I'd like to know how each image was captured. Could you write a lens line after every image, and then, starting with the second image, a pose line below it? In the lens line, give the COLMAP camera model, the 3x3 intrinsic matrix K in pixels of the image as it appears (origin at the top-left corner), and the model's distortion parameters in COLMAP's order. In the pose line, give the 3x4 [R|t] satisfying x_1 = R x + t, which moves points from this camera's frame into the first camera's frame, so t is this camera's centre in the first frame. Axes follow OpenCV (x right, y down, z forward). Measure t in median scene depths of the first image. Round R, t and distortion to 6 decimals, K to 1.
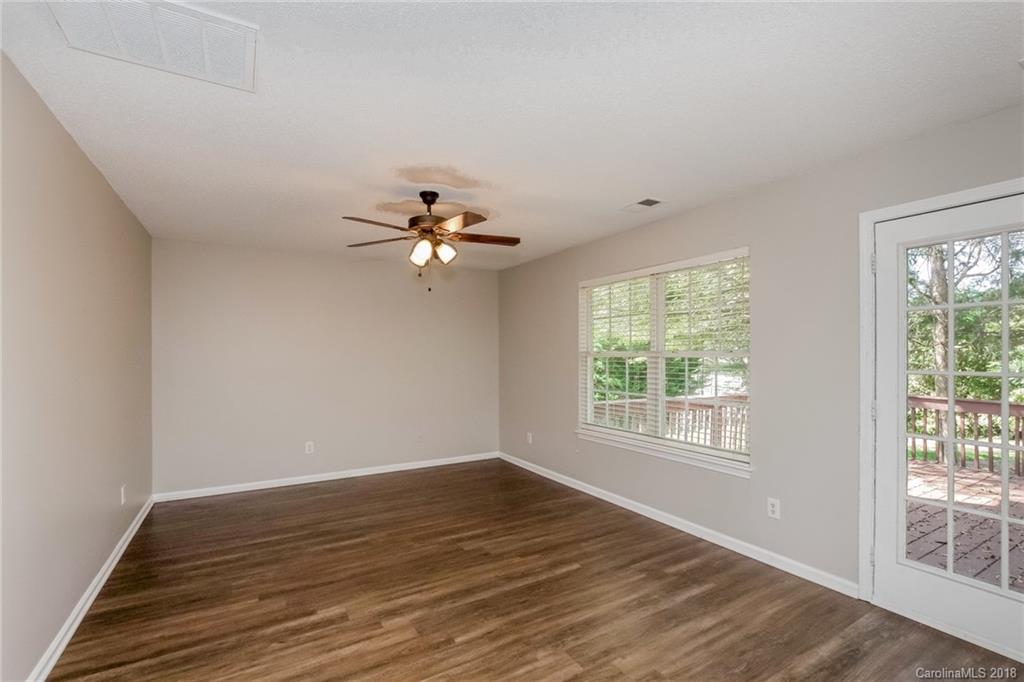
lens RADIAL K [[455.6, 0, 512.8], [0, 455.6, 344.0], [0, 0, 1]] dist [-0.024821, 0.004995]
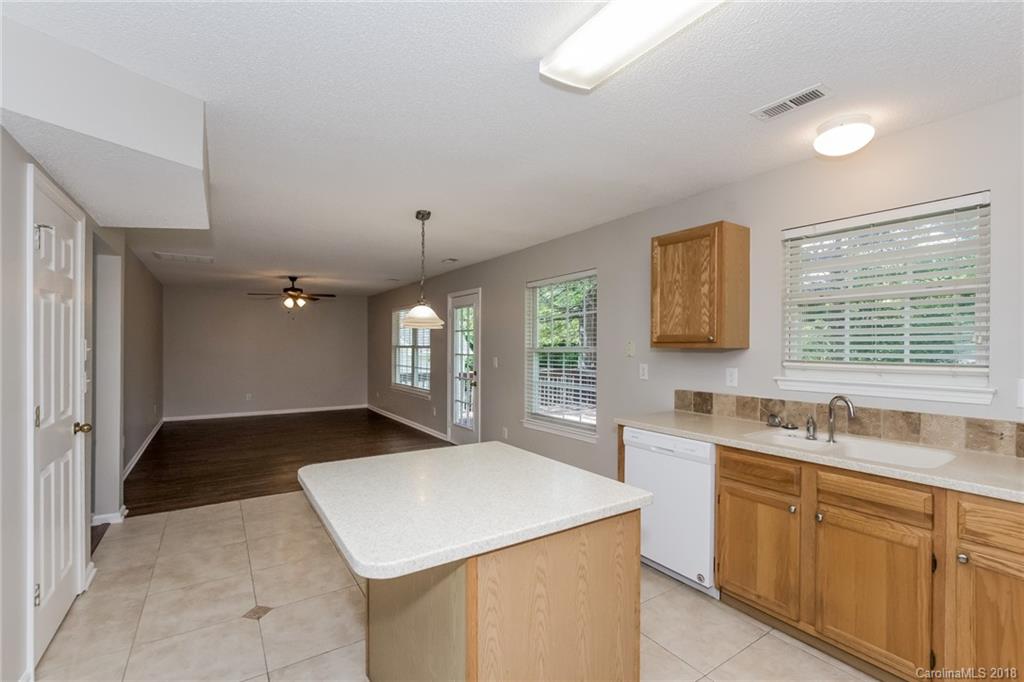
lens RADIAL K [[455.6, 0, 510.3], [0, 455.6, 341.6], [0, 0, 1]] dist [-0.024821, 0.004995]
pose [[0.999079, 0.007701, 0.042207, 0.829912], [-0.008027, 0.999939, 0.007566, -0.029005], [-0.042146, -0.007898, 0.999080, -1.362127]]
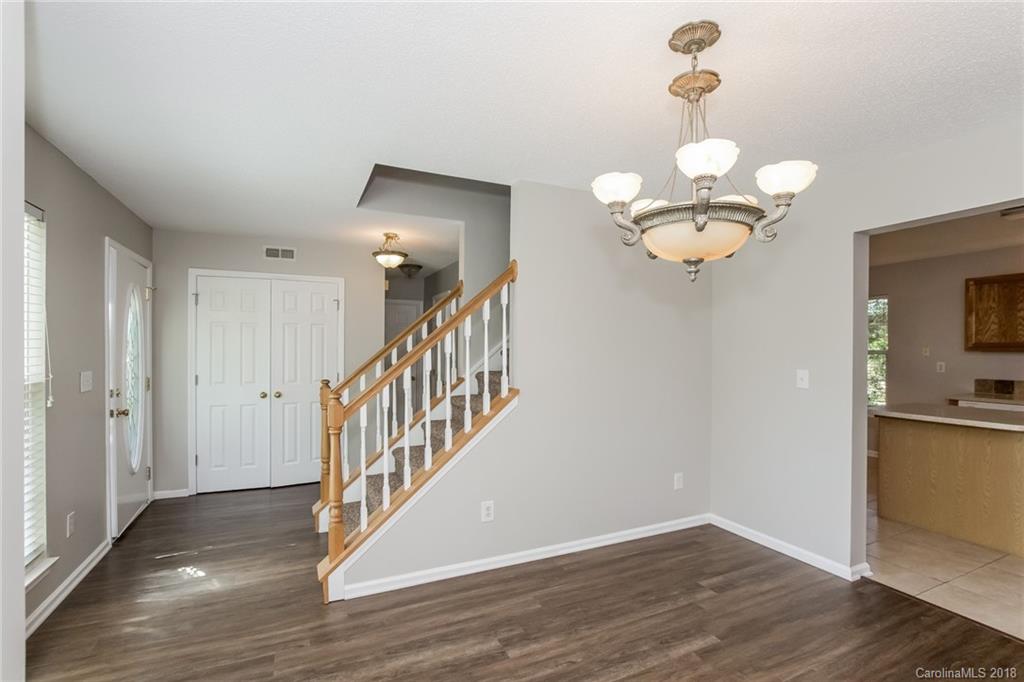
lens RADIAL K [[455.6, 0, 502.1], [0, 455.6, 346.8], [0, 0, 1]] dist [-0.024821, 0.004995]
pose [[0.991089, 0.008250, -0.132947, -0.204610], [-0.006258, 0.999862, 0.015394, -0.037217], [0.133056, -0.014425, 0.991004, -2.100421]]
